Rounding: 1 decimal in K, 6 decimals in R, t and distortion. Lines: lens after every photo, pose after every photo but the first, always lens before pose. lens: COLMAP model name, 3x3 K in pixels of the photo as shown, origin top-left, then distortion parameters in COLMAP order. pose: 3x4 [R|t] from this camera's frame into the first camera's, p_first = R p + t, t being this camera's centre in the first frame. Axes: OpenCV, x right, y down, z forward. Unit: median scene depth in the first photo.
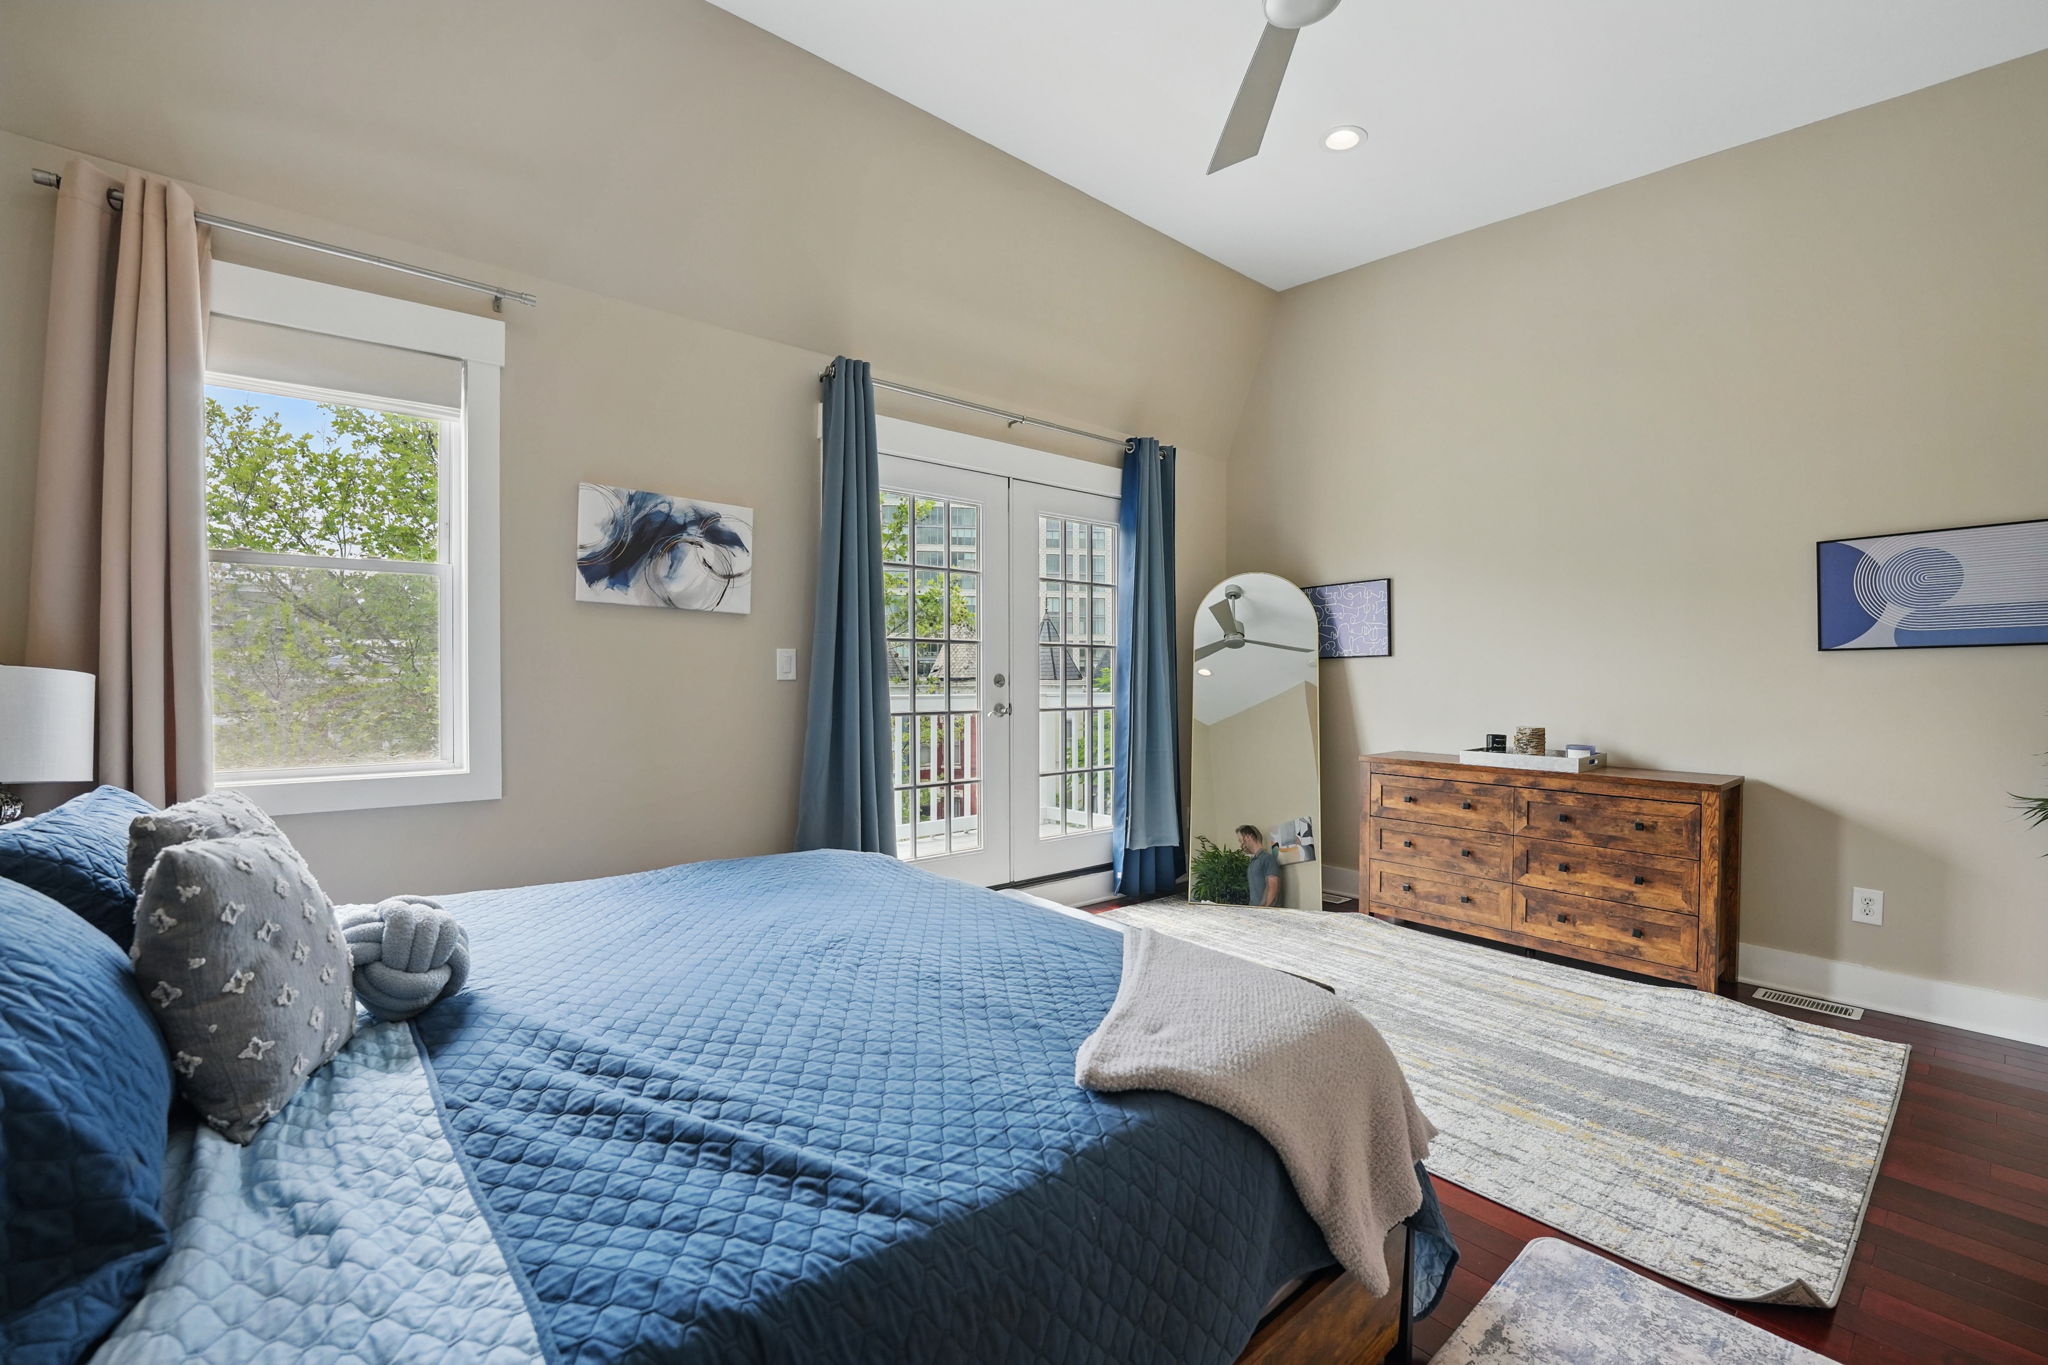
lens RADIAL K [[850.1, 0, 1009.8], [0, 850.1, 670.0], [0, 0, 1]] dist [-0.016930, 0.000344]
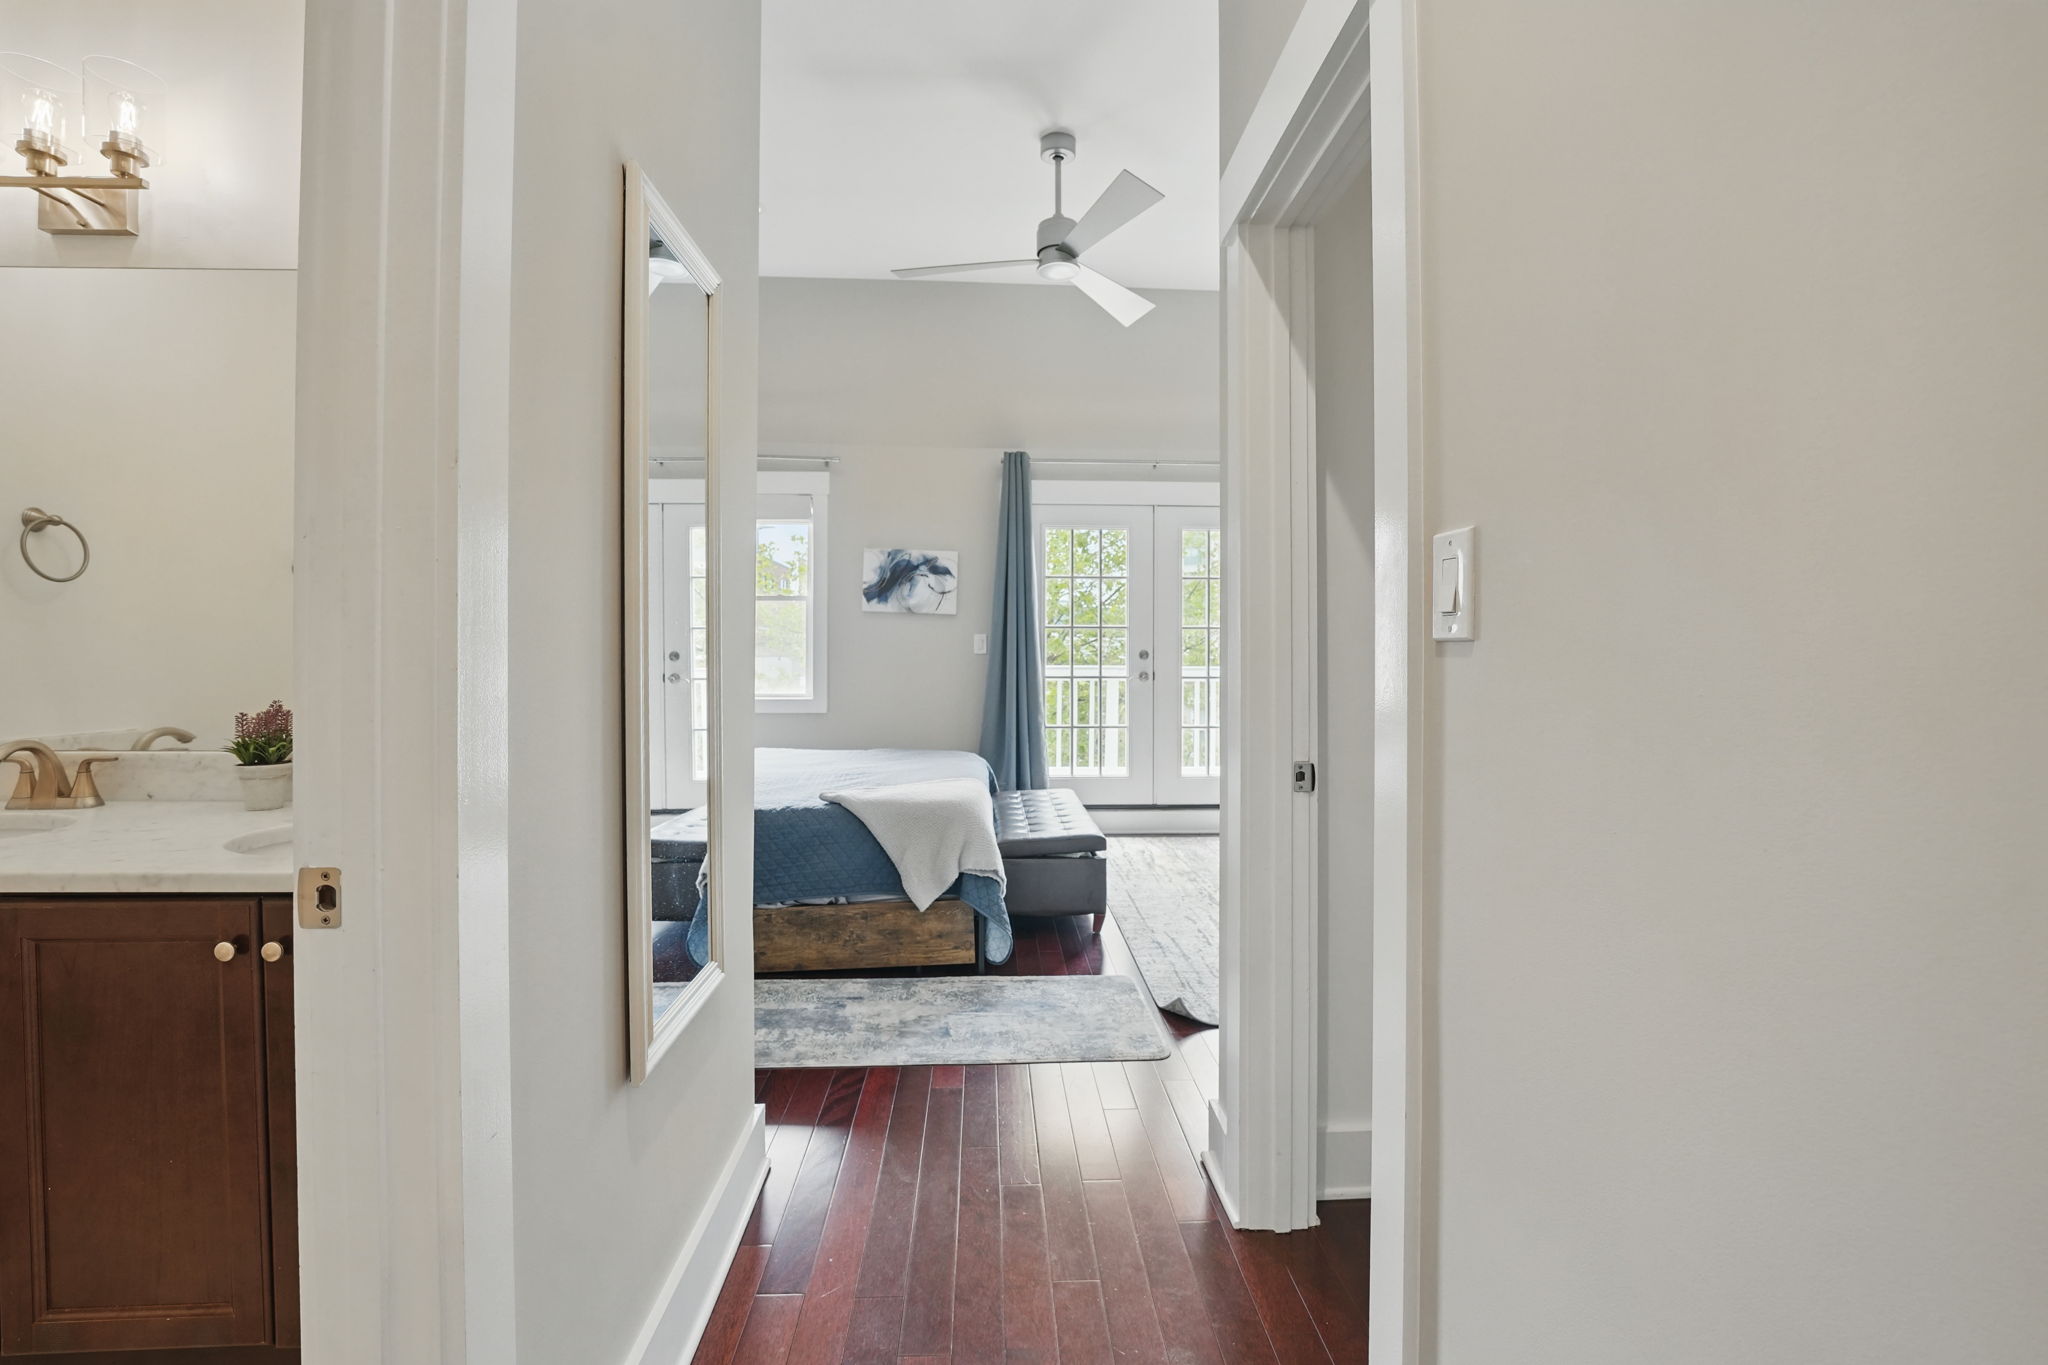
lens RADIAL K [[850.1, 0, 1002.5], [0, 850.1, 650.1], [0, 0, 1]] dist [-0.016930, 0.000344]
pose [[0.791617, -0.001381, -0.611016, 0.817213], [0.002082, 0.999998, 0.000437, 0.004874], [0.611014, -0.001618, 0.791618, -0.287904]]
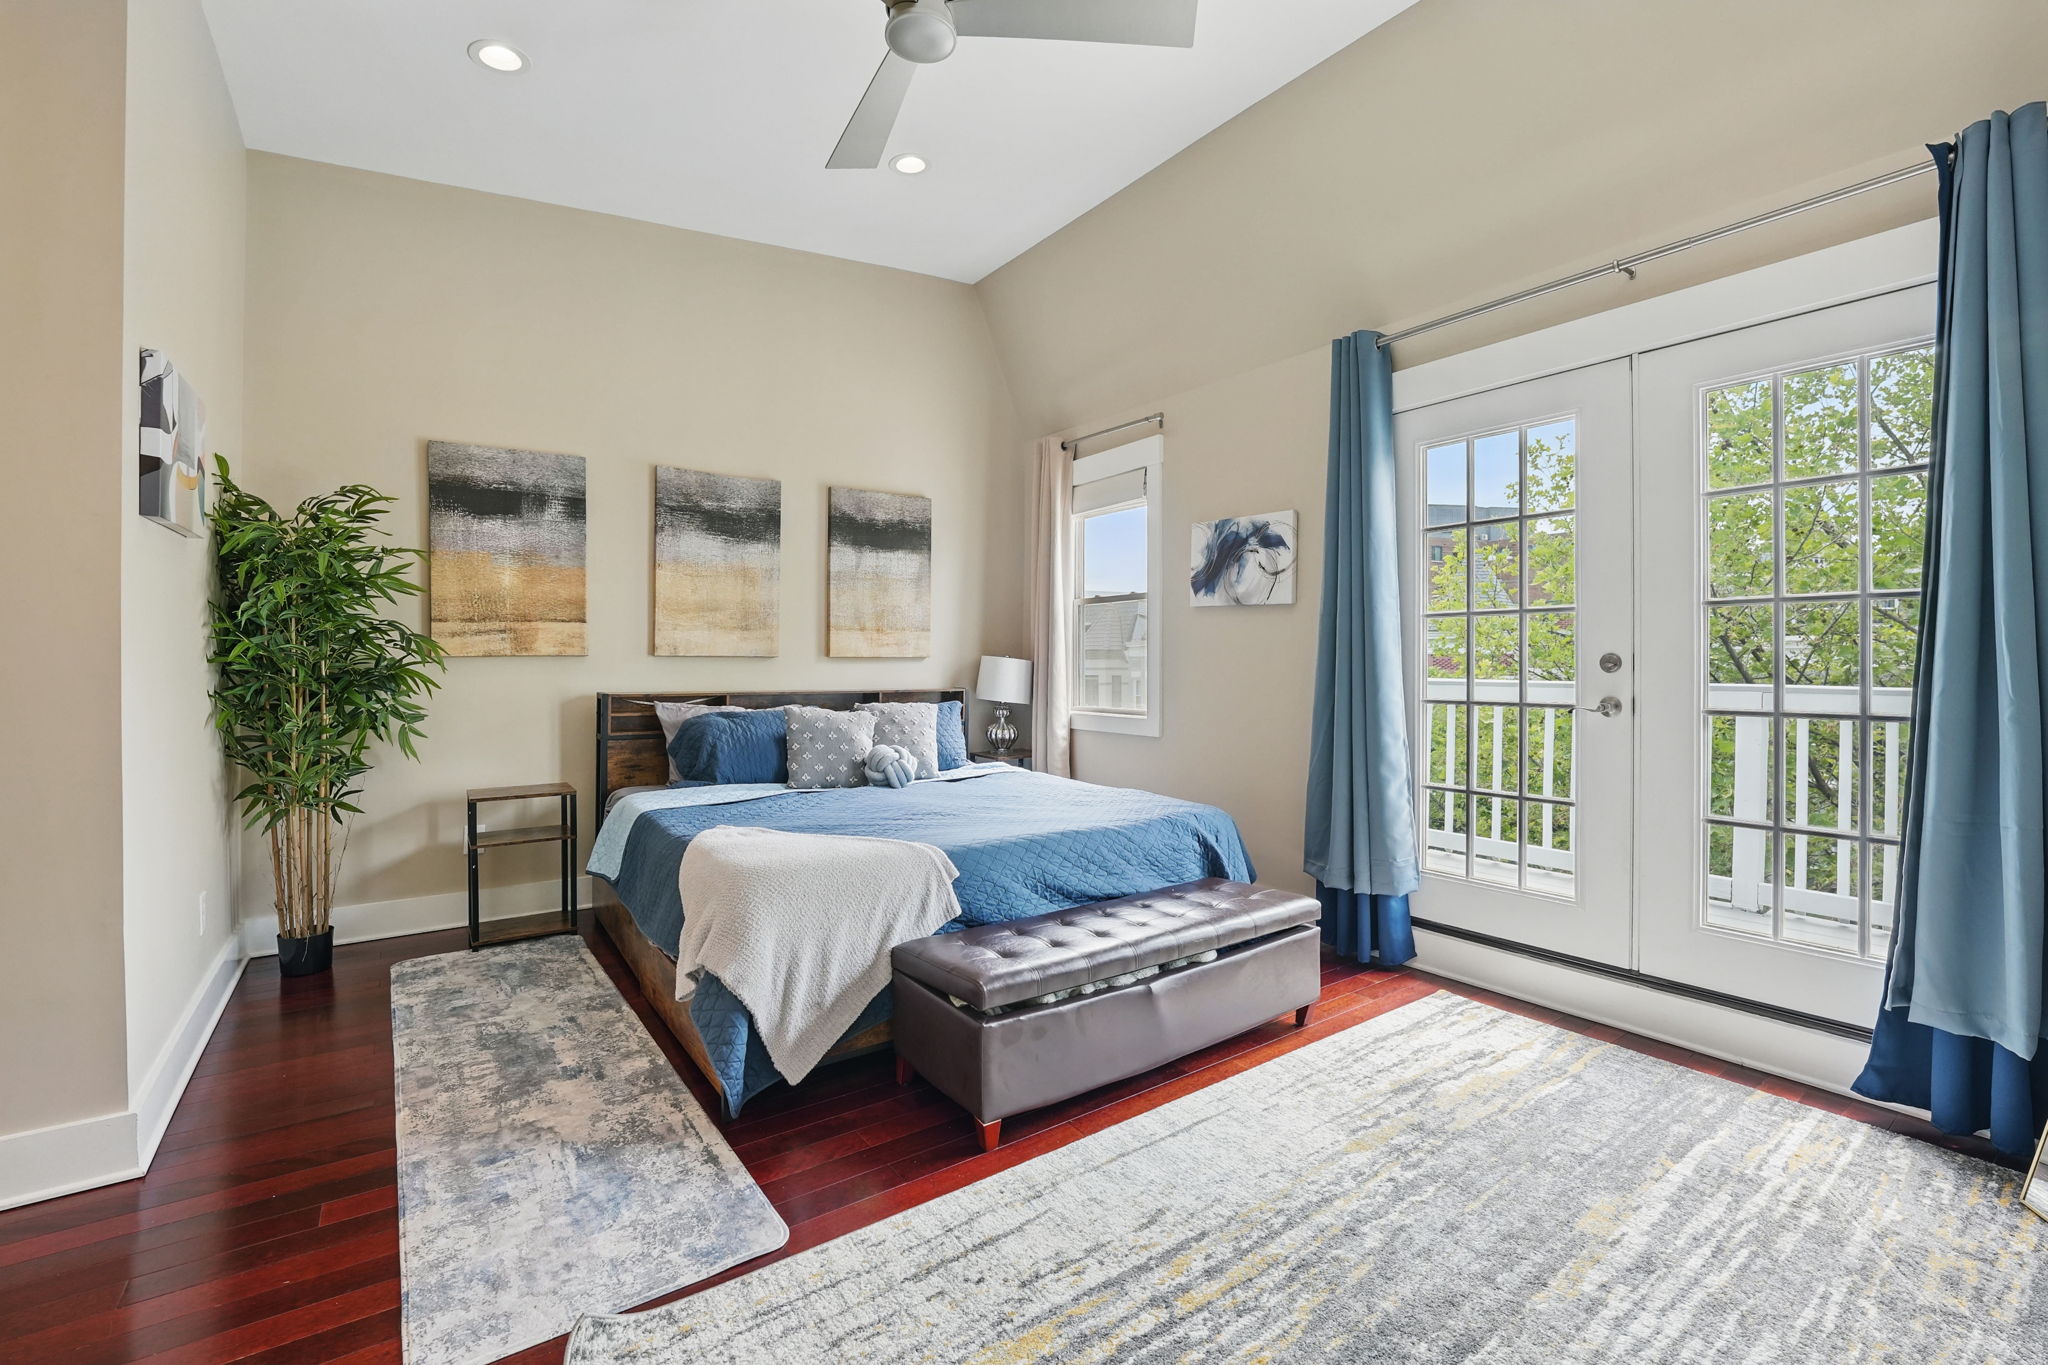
lens RADIAL K [[850.1, 0, 1030.0], [0, 850.1, 668.7], [0, 0, 1]] dist [-0.016930, 0.000344]
pose [[-0.053453, 0.004029, -0.998562, 0.861728], [0.004659, 0.999982, 0.003786, 0.015393], [0.998560, -0.004450, -0.053470, 0.727459]]
